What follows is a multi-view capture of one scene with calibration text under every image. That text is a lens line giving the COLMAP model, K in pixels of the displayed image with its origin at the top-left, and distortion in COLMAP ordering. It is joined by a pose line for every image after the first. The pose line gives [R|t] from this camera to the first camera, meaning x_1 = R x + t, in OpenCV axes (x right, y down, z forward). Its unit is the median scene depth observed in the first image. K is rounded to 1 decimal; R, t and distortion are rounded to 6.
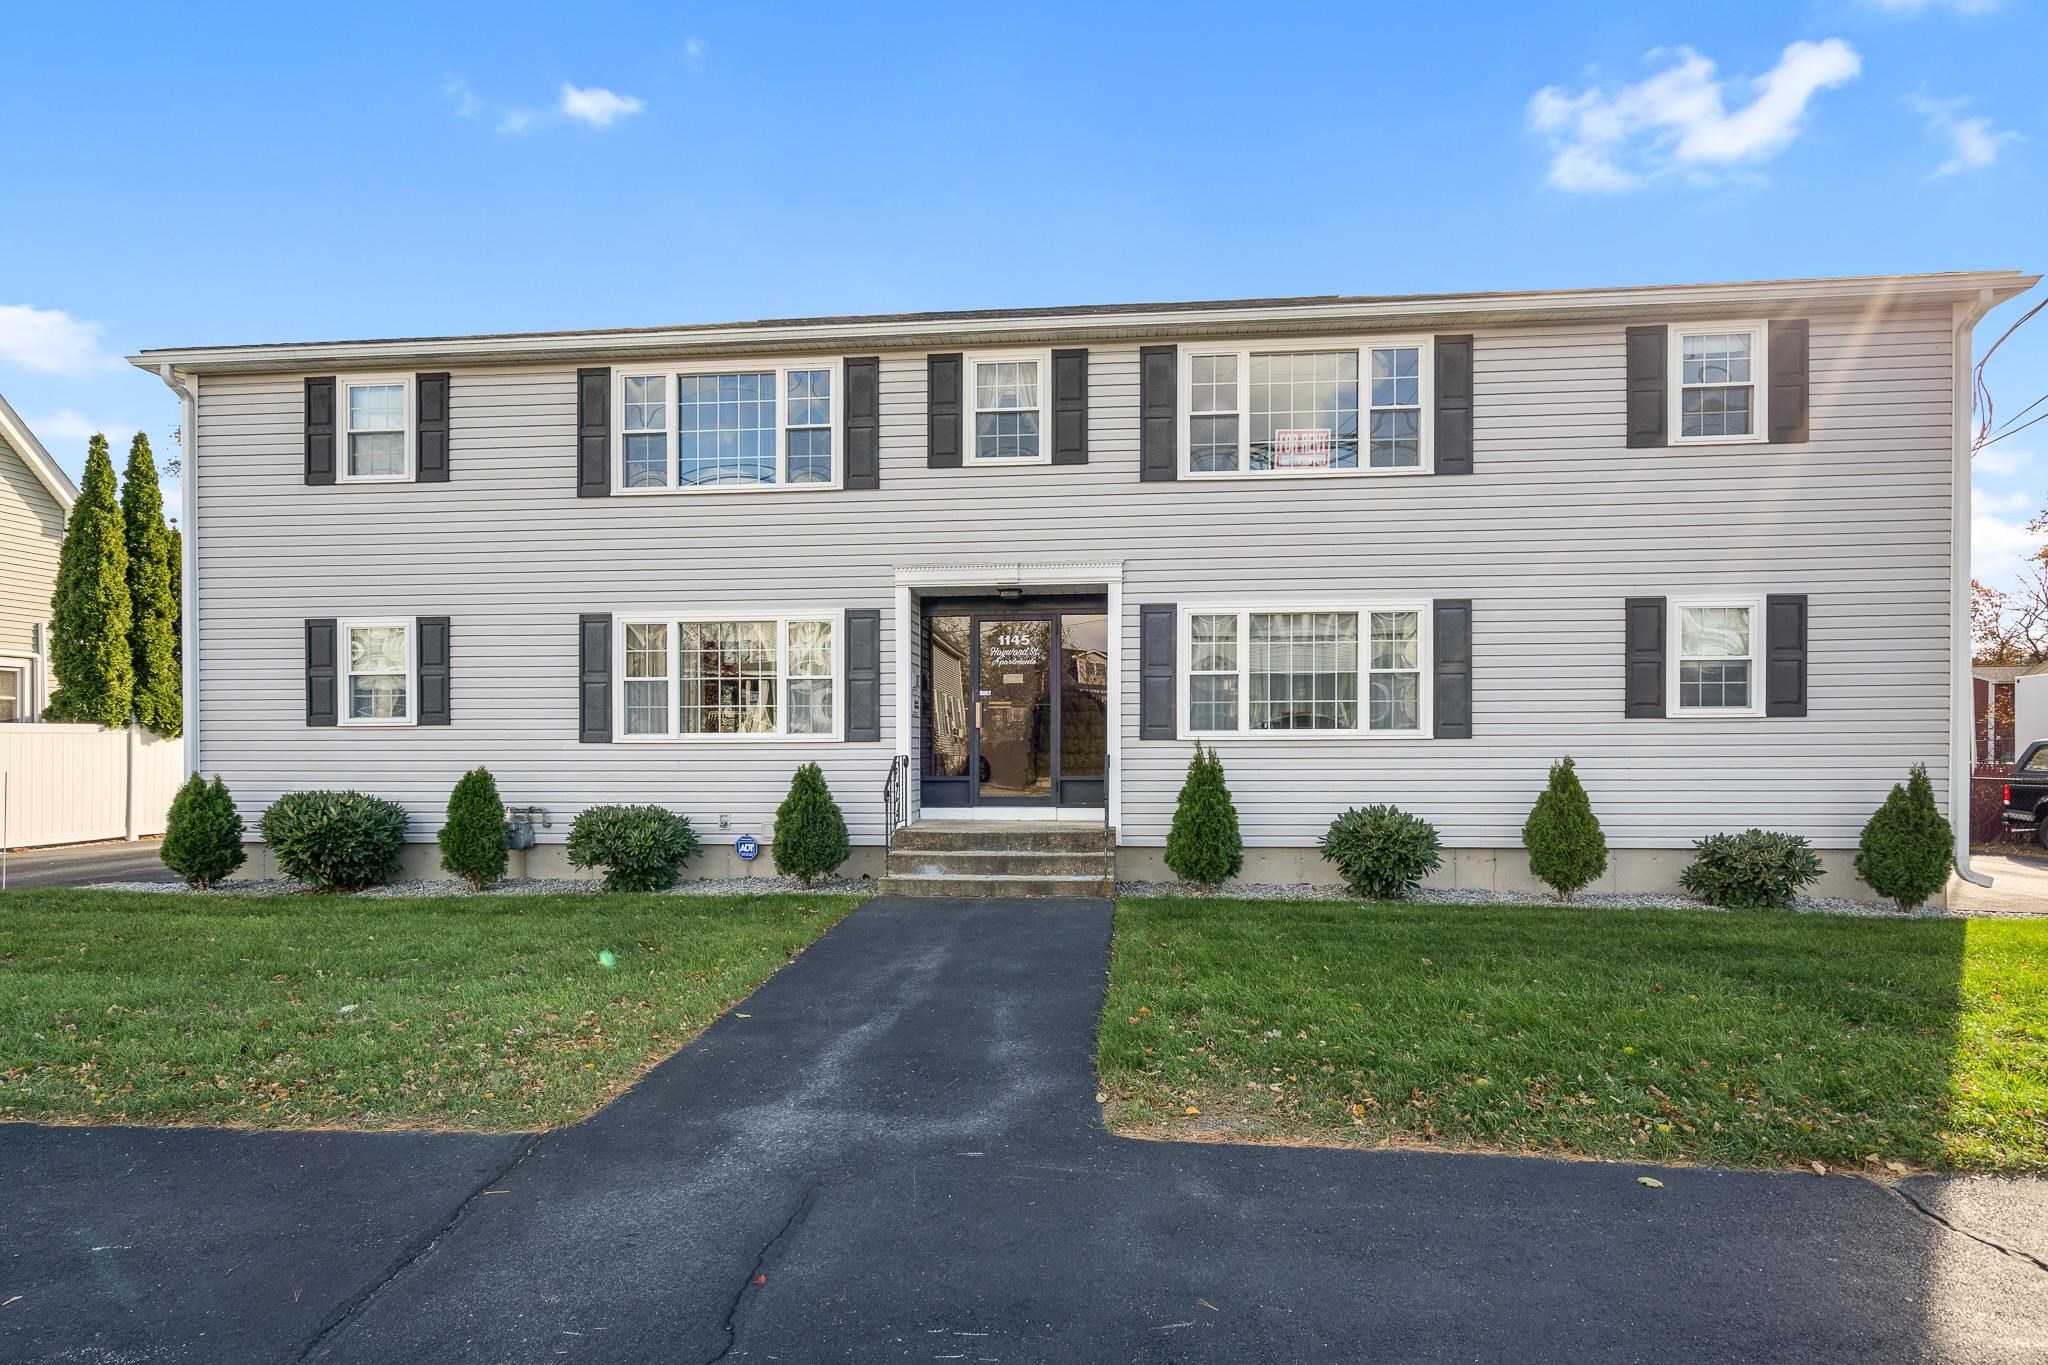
lens RADIAL K [[1050.0, 0, 1068.2], [0, 1050.0, 691.5], [0, 0, 1]] dist [0.000305, 0.000952]
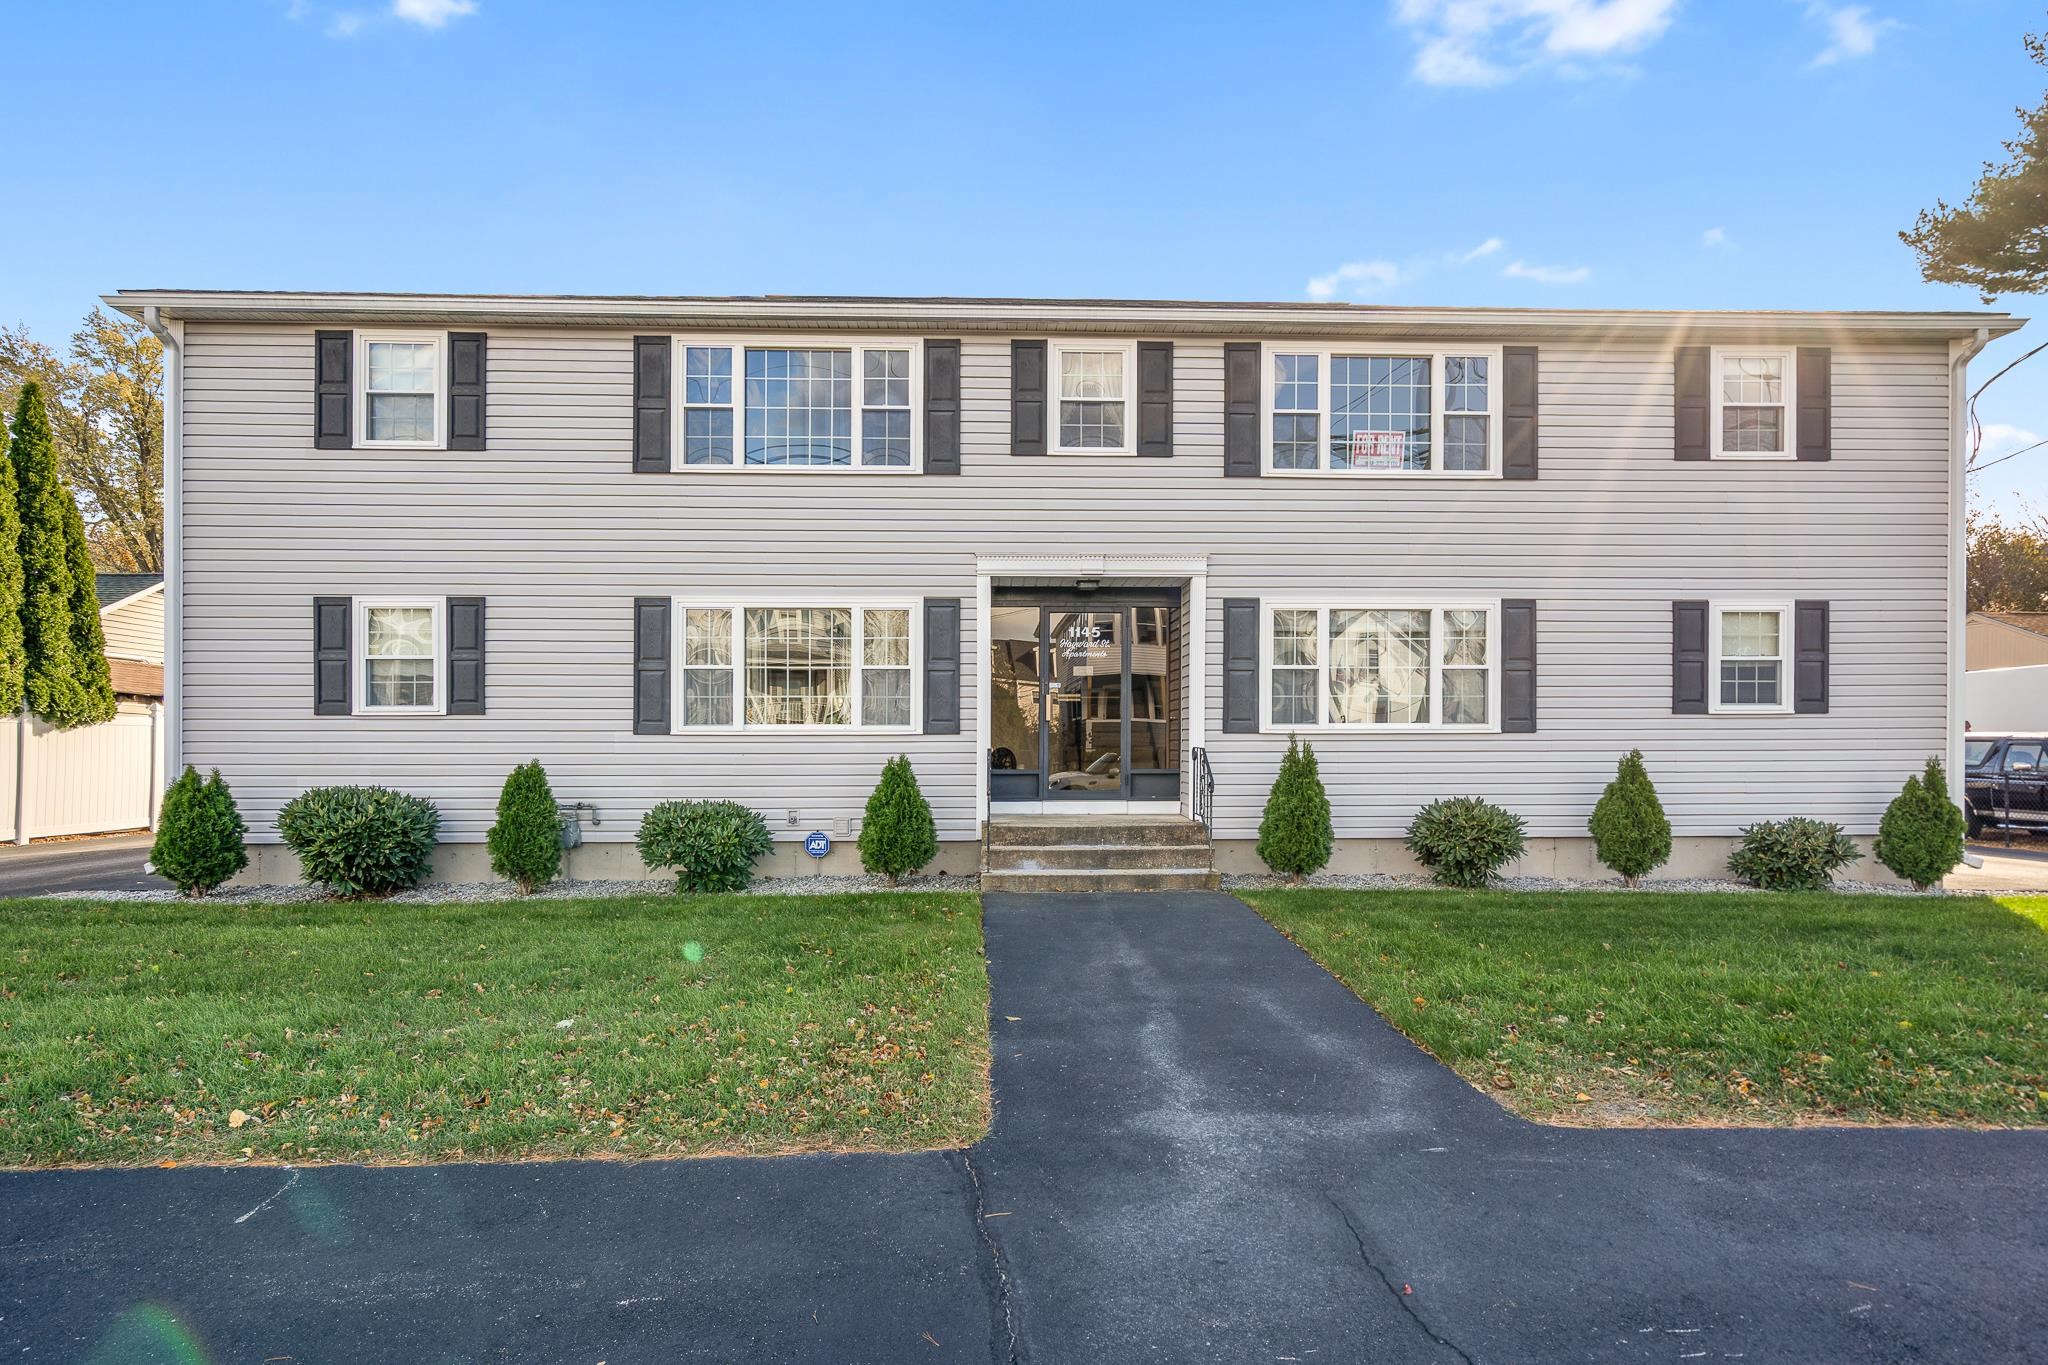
lens RADIAL K [[1050.0, 0, 1023.9], [0, 1050.0, 682.8], [0, 0, 1]] dist [0.000305, 0.000952]
pose [[0.991961, 0.008965, 0.126223, -0.247274], [-0.008722, 0.999959, -0.002481, 0.002144], [-0.126240, 0.001360, 0.991999, 0.026406]]
